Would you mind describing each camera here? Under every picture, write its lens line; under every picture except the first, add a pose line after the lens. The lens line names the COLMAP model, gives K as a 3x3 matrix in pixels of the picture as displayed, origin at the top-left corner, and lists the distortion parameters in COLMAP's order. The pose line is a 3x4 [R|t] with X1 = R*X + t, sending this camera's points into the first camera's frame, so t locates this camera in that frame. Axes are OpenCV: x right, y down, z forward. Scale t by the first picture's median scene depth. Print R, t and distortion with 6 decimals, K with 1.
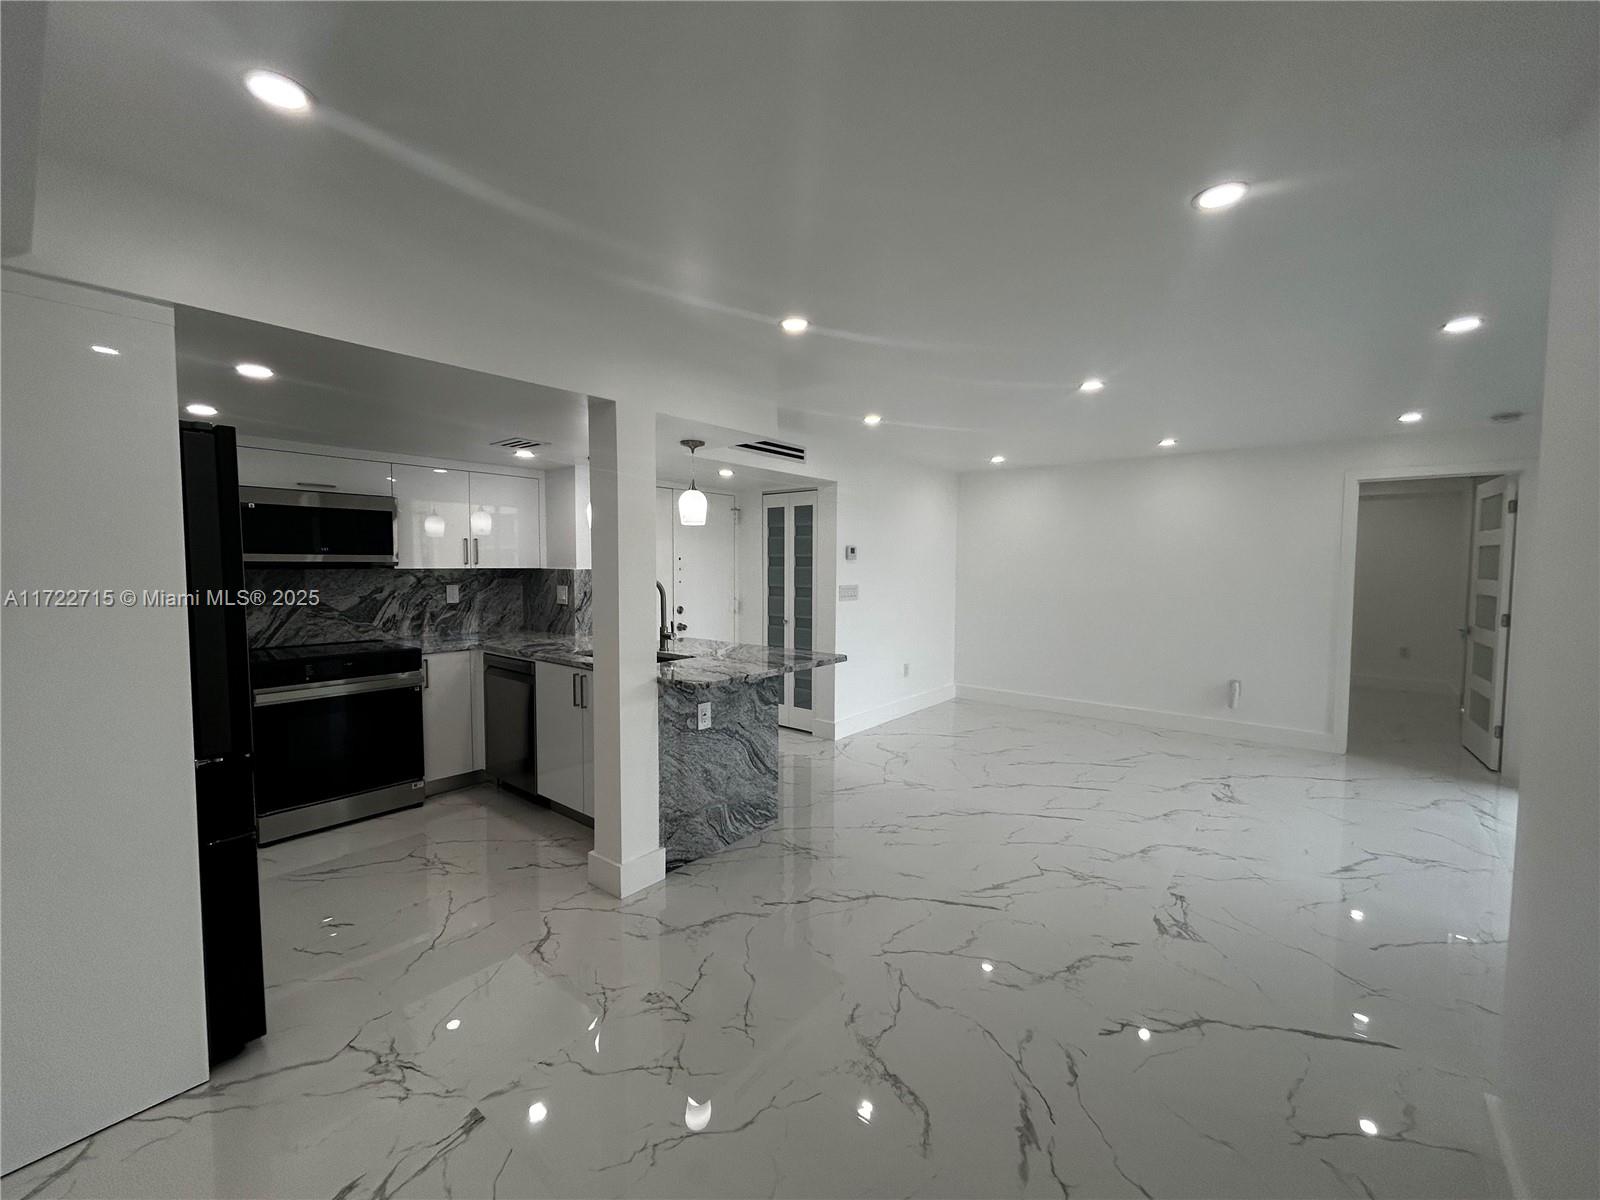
lens RADIAL K [[647.3, 0, 797.0], [0, 647.3, 604.4], [0, 0, 1]] dist [-0.000983, 0.001548]
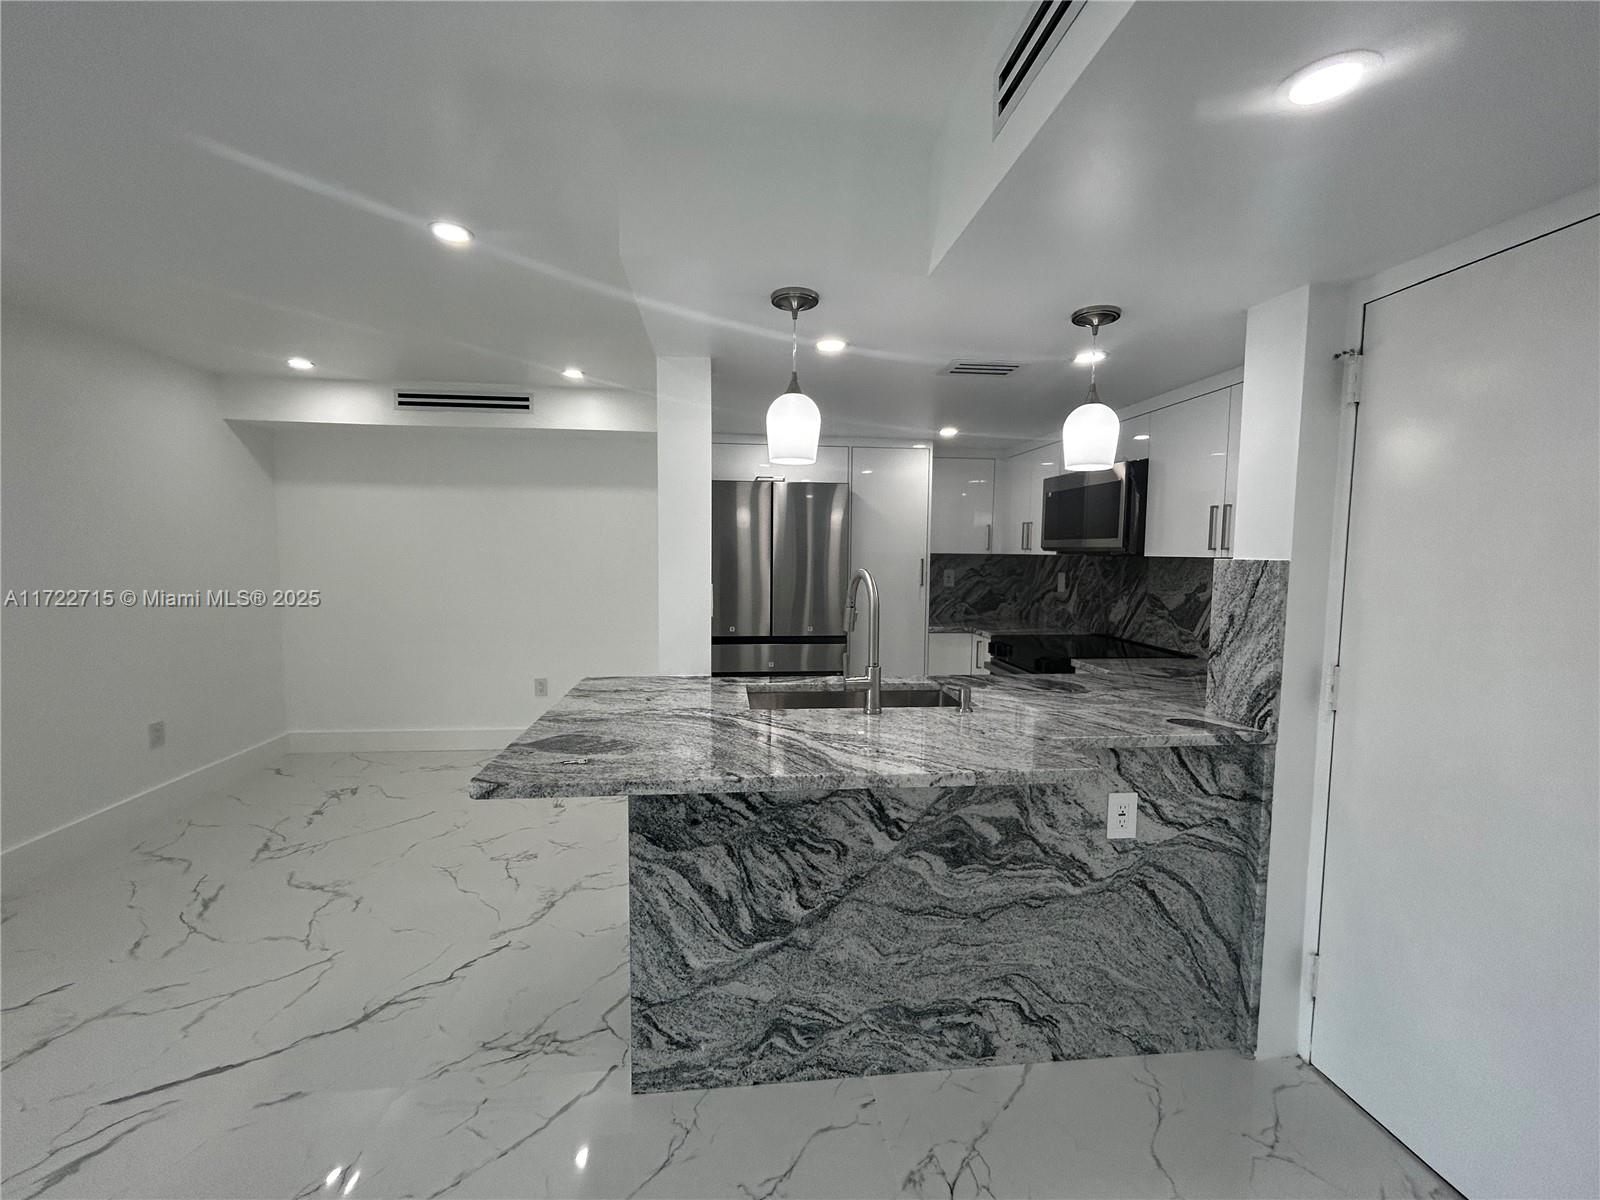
lens RADIAL K [[647.3, 0, 795.8], [0, 647.3, 607.6], [0, 0, 1]] dist [-0.000983, 0.001548]
pose [[-0.700059, 0.051800, -0.712204, 0.207540], [-0.059045, 0.989751, 0.130025, -0.078968], [0.711640, 0.133077, -0.689826, 1.405155]]
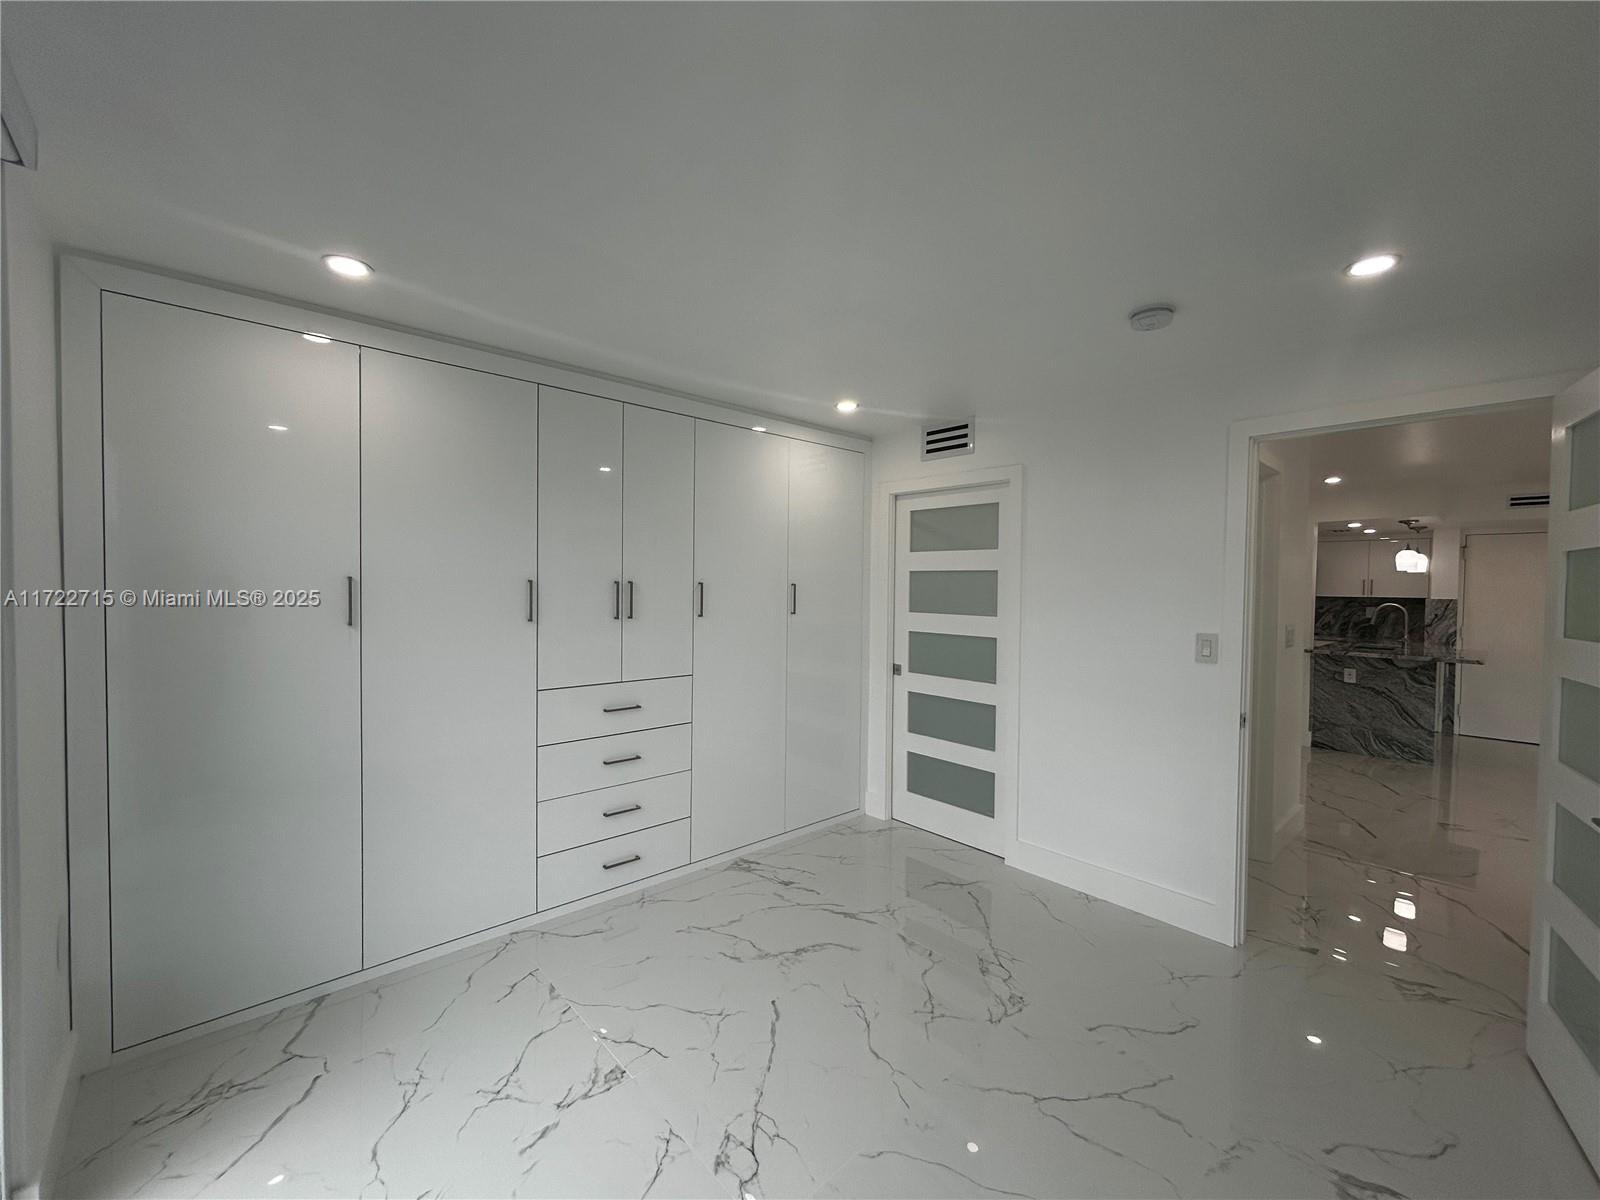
lens RADIAL K [[647.3, 0, 793.2], [0, 647.3, 600.0], [0, 0, 1]] dist [-0.000983, 0.001548]
pose [[-0.153125, 0.015374, -0.988087, 1.740912], [-0.074923, 0.996820, 0.027121, 0.023374], [0.985363, 0.078183, -0.151486, -0.279253]]
